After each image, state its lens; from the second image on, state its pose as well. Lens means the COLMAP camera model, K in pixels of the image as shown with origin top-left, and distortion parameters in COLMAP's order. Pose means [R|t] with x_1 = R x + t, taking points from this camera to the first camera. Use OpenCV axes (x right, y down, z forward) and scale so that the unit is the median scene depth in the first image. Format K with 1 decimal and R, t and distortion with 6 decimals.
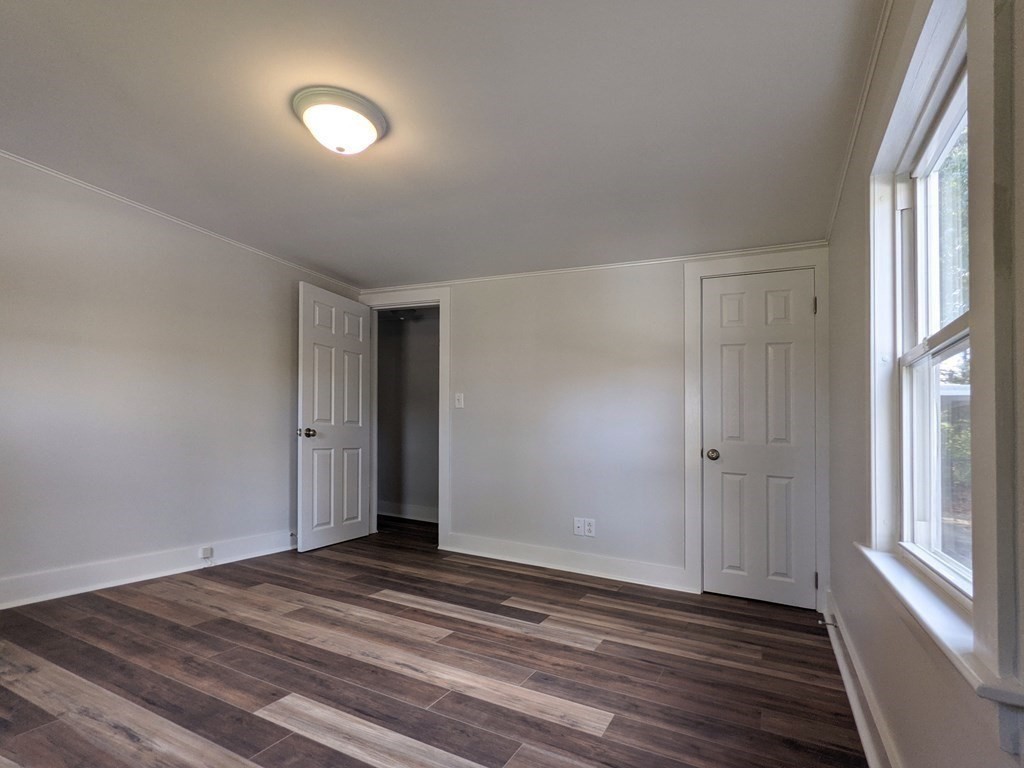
lens RADIAL K [[510.4, 0, 534.7], [0, 510.4, 436.9], [0, 0, 1]] dist [0.001695, 0.000704]
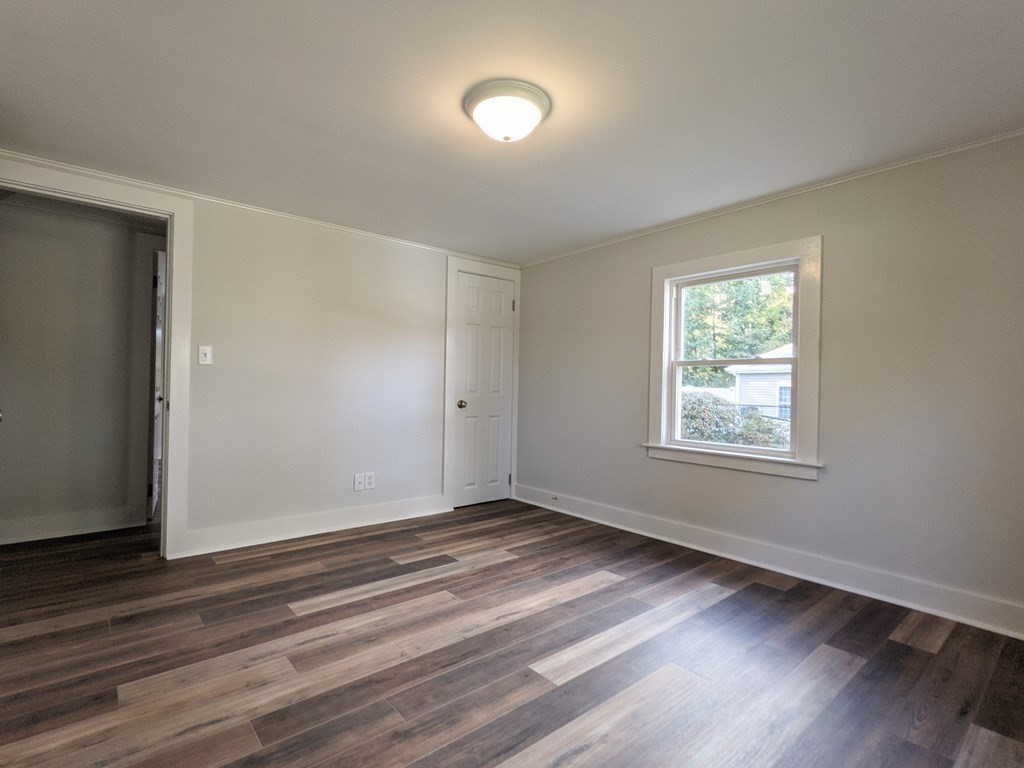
lens RADIAL K [[495.6, 0, 509.1], [0, 495.6, 386.6], [0, 0, 1]] dist [0.002348, 0.001579]
pose [[0.413840, -0.039708, 0.909483, -0.944448], [0.005232, 0.999136, 0.041241, -0.078405], [-0.910334, -0.012309, 0.413690, 0.420845]]
